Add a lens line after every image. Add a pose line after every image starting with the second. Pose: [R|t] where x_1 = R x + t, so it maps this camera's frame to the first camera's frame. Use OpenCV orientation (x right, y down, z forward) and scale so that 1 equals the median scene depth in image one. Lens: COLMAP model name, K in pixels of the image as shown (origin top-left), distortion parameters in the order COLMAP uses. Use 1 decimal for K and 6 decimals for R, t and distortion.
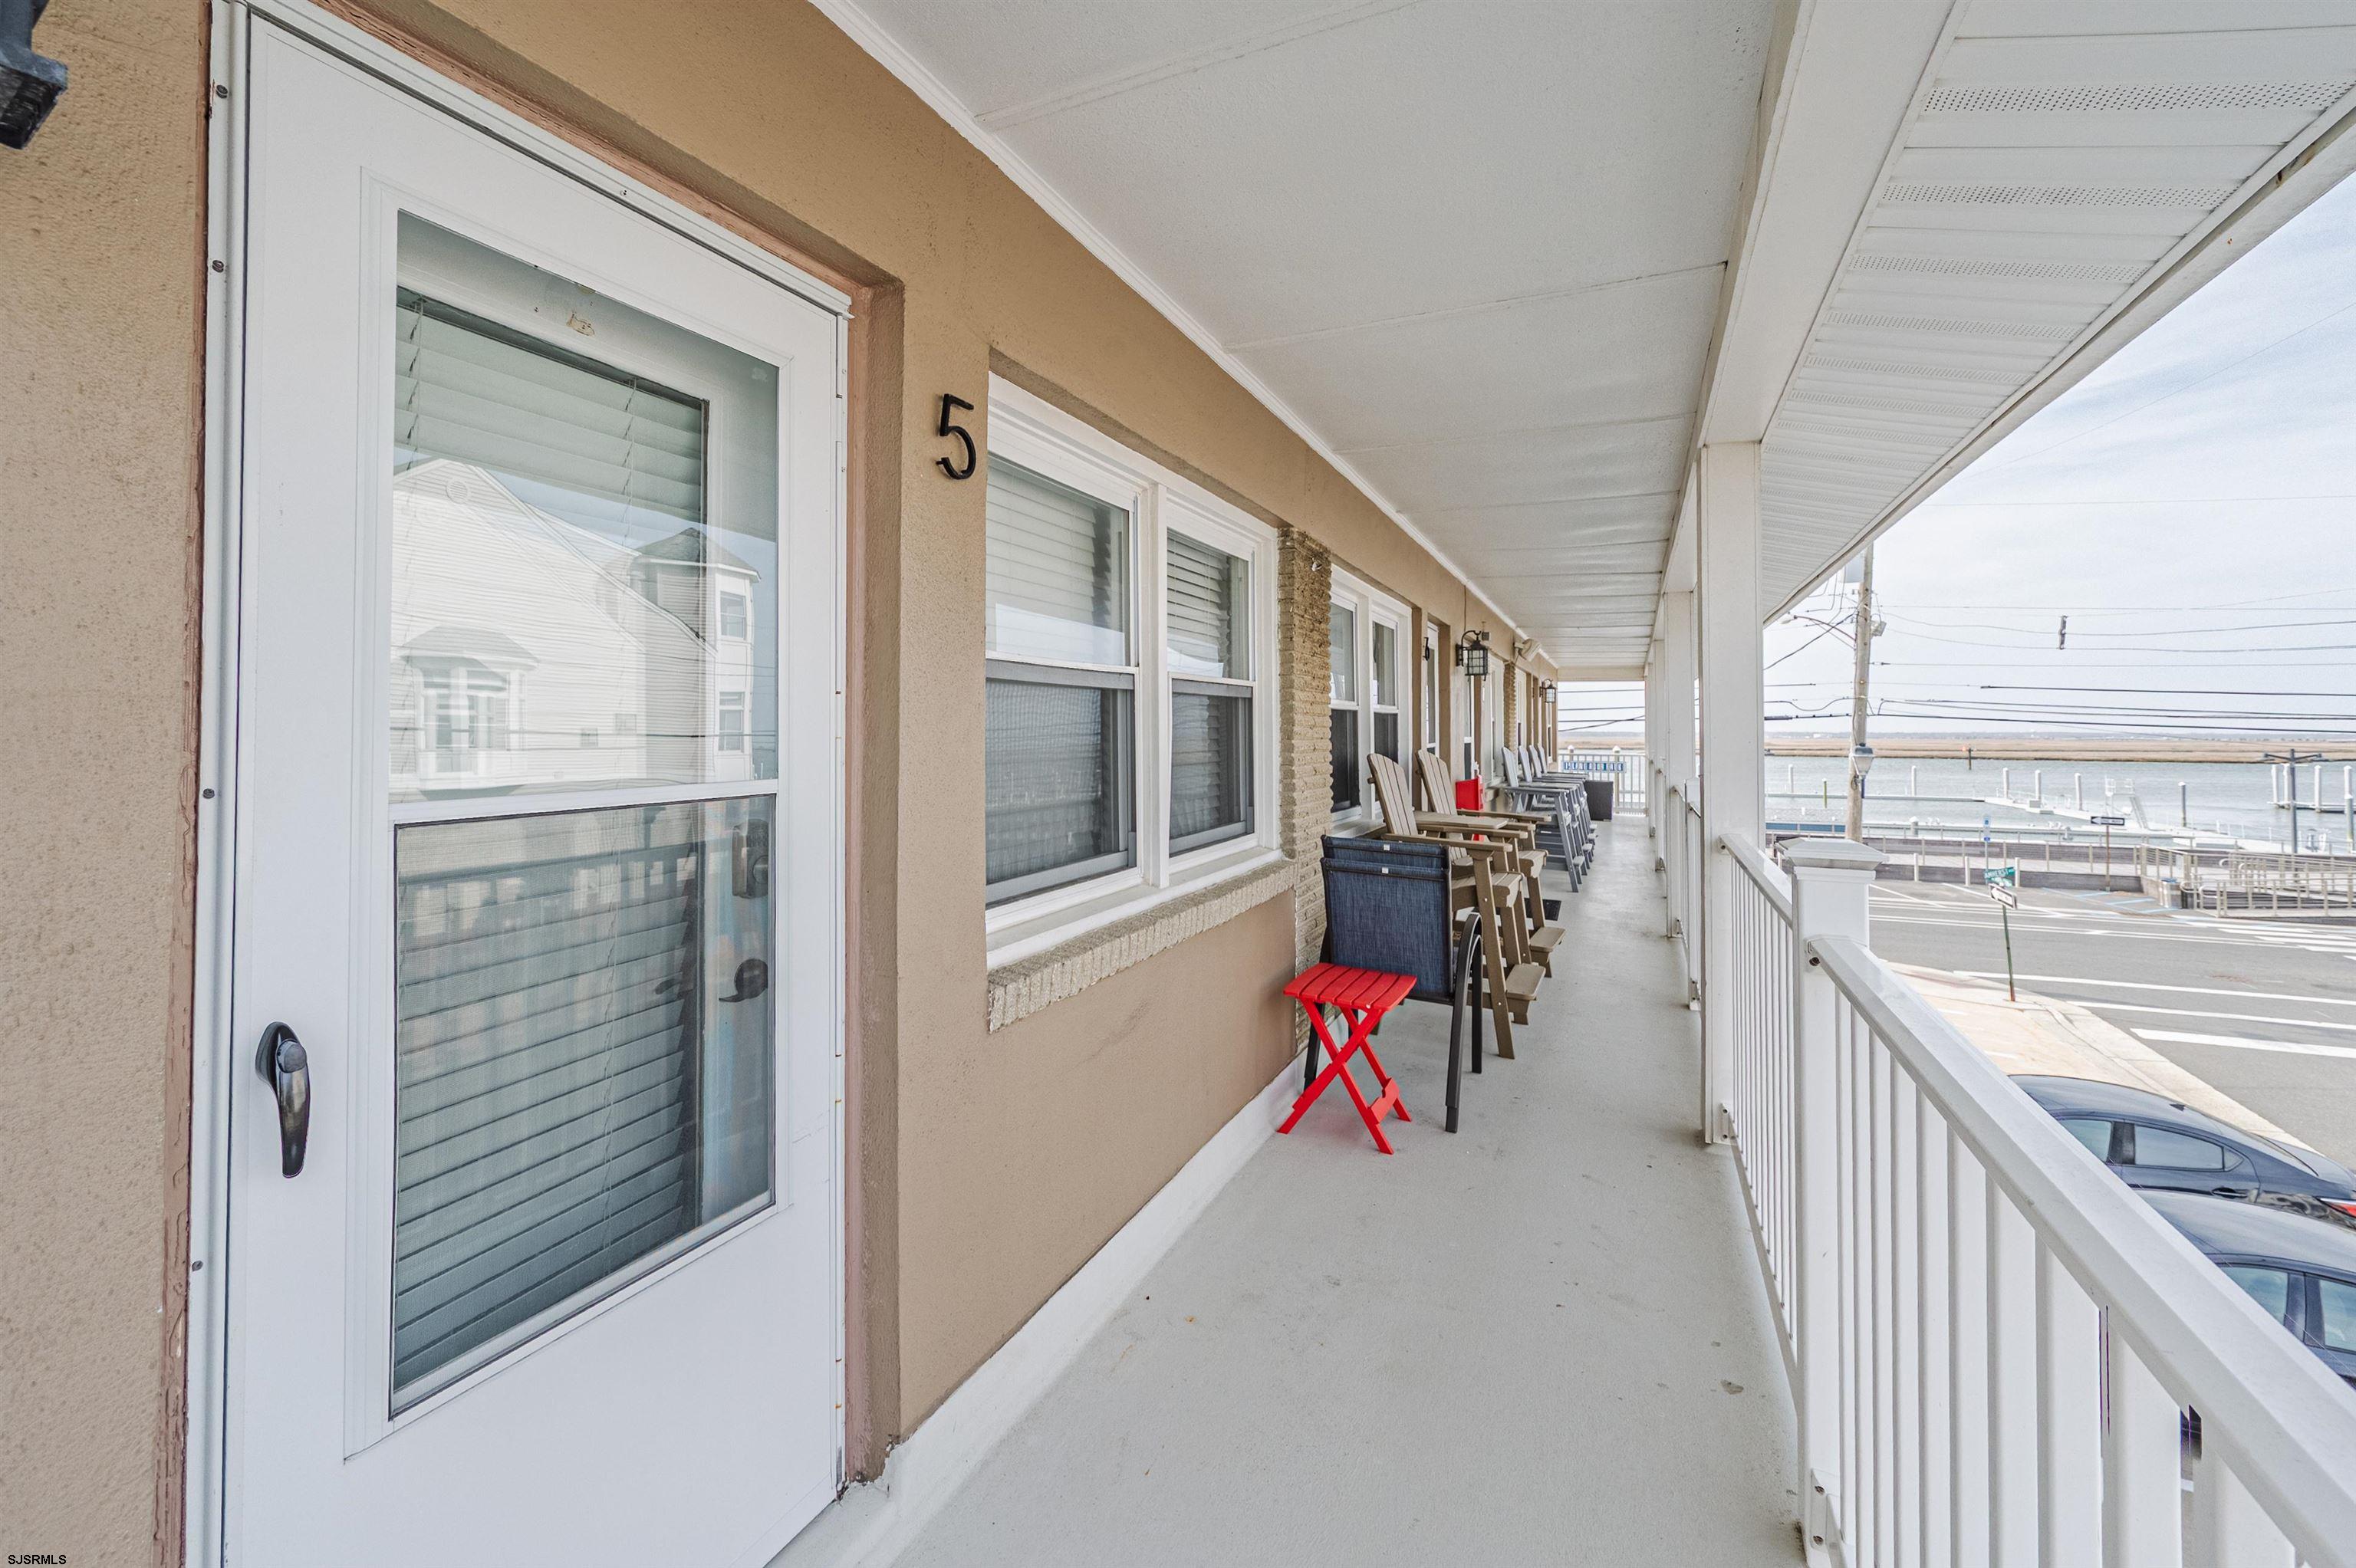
lens RADIAL K [[974.4, 0, 1180.7], [0, 974.4, 736.4], [0, 0, 1]] dist [0.000144, -0.000077]
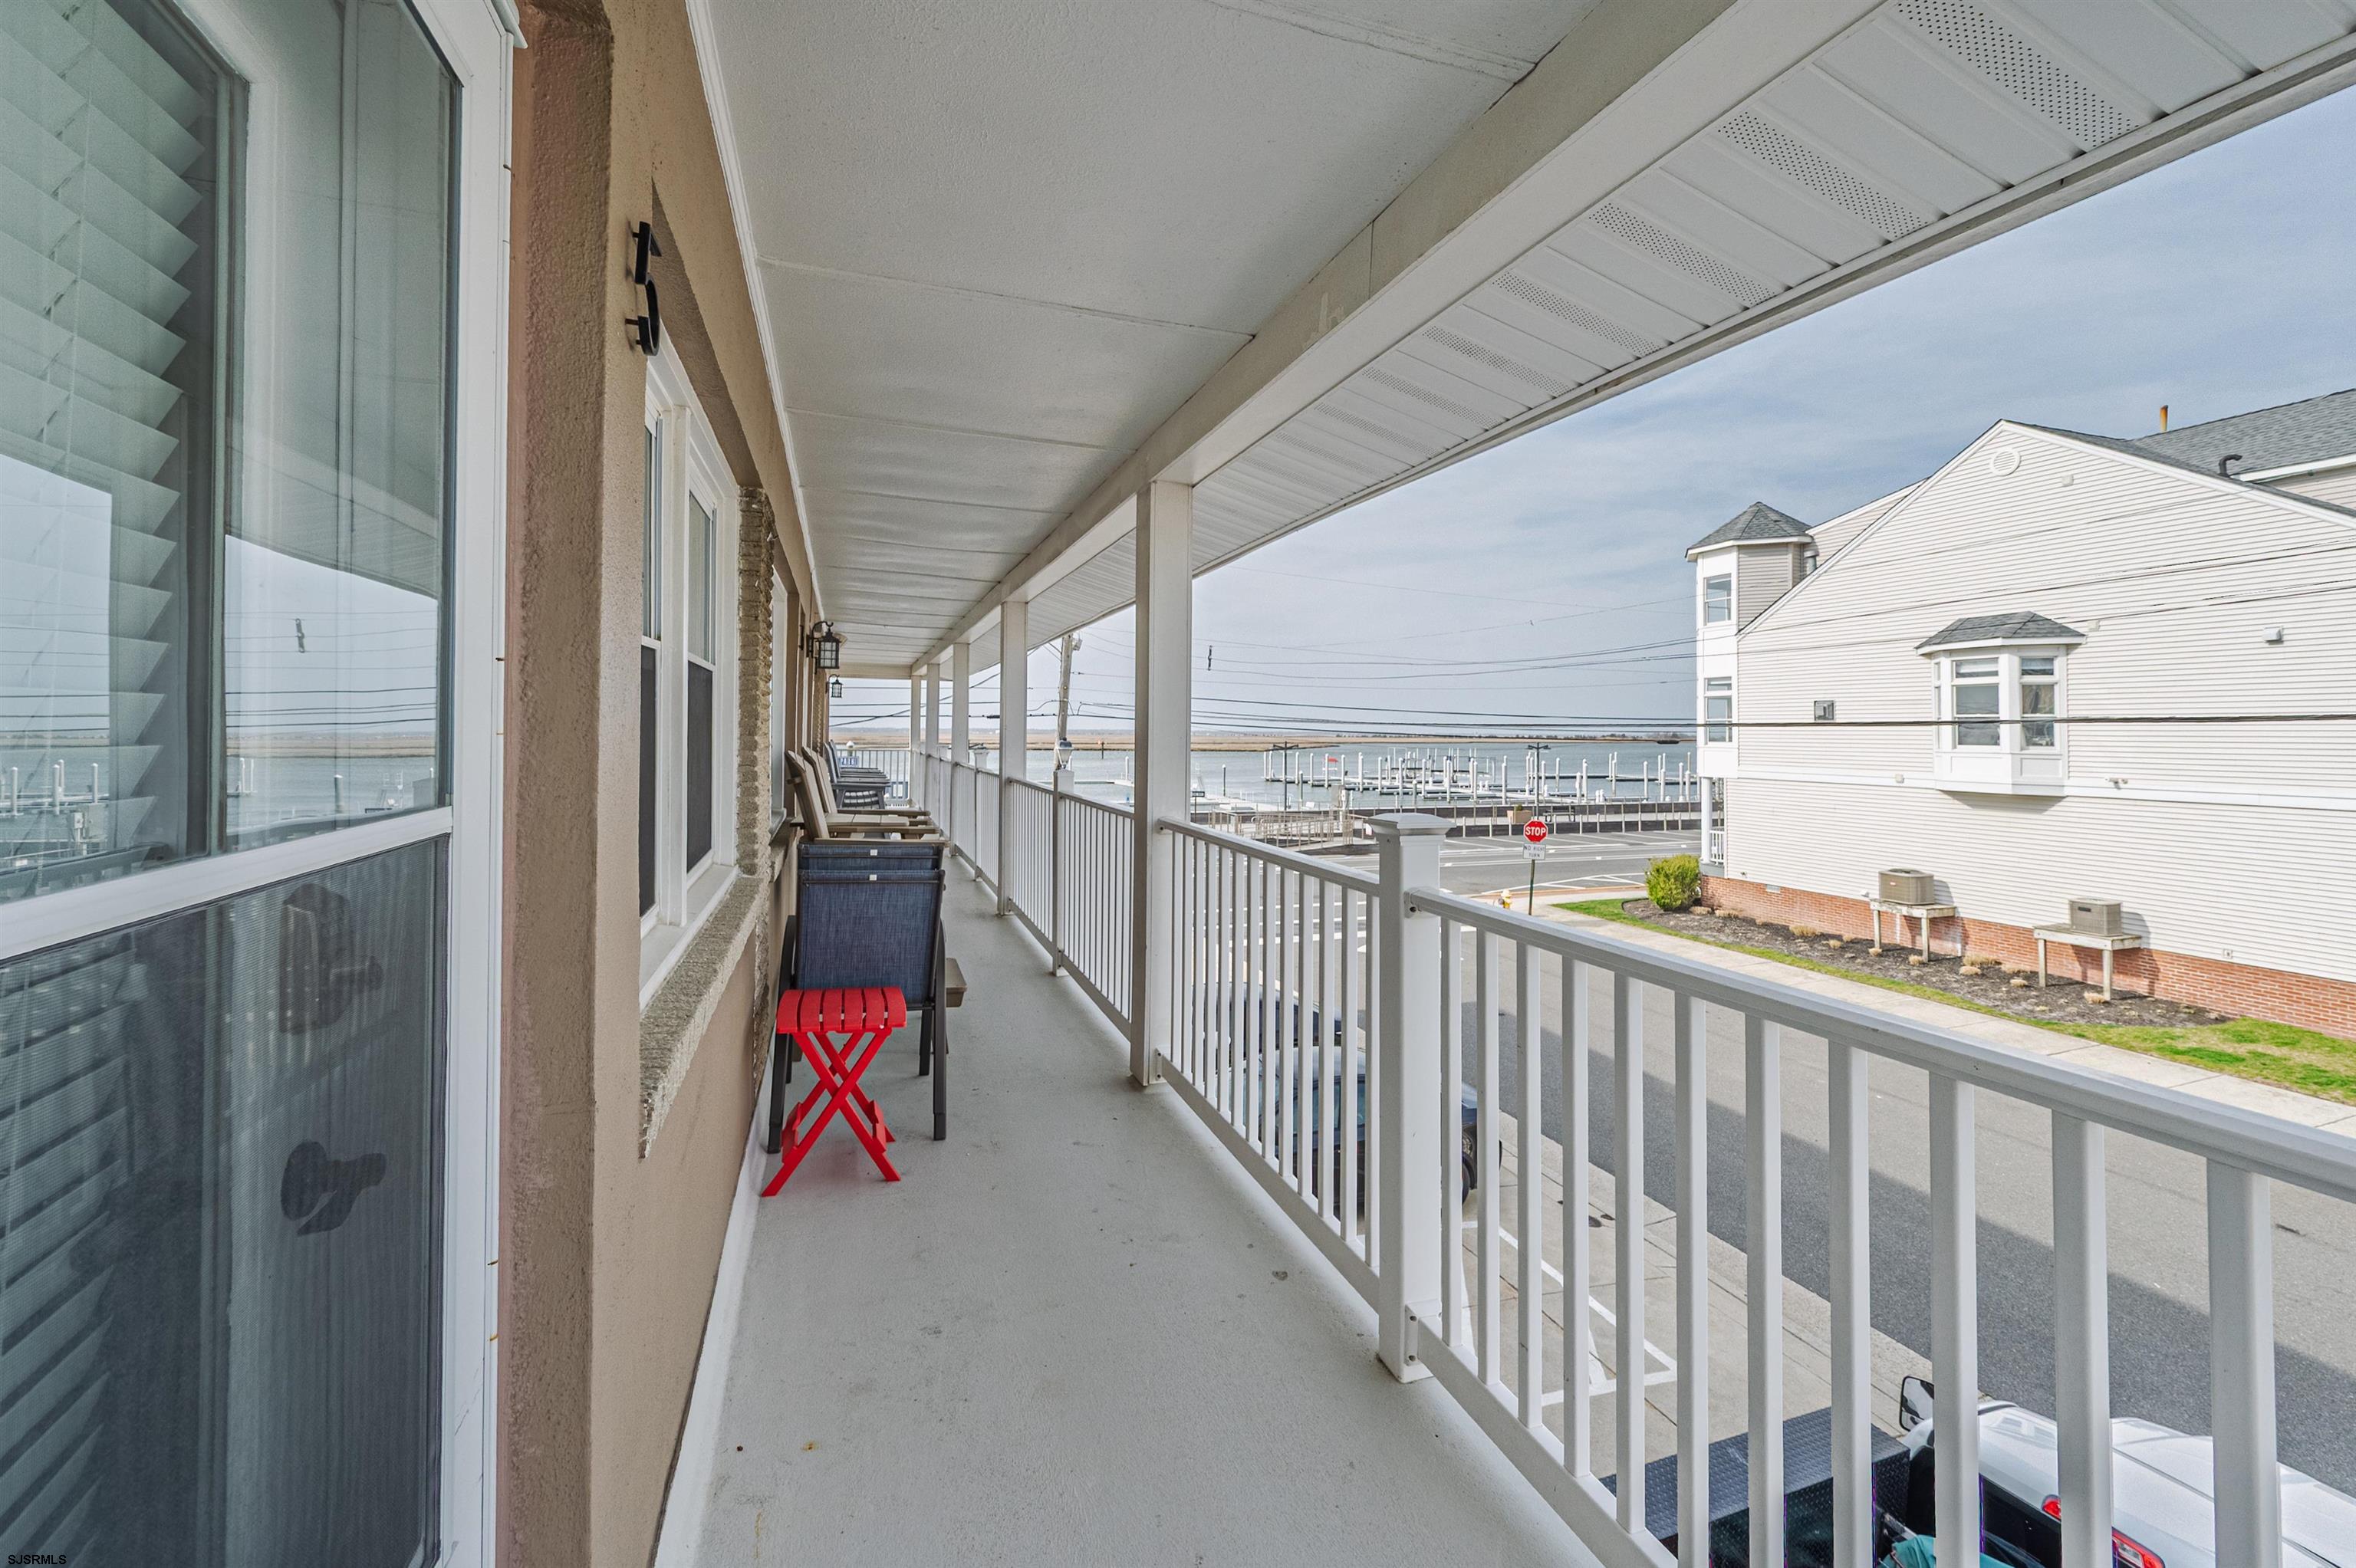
lens RADIAL K [[974.5, 0, 1176.4], [0, 974.5, 722.3], [0, 0, 1]] dist [0.001602, -0.000111]
pose [[0.725695, 0.013190, 0.687890, -0.212249], [-0.007778, 0.999910, -0.010968, -0.002595], [-0.687972, 0.002609, 0.725732, 0.119144]]
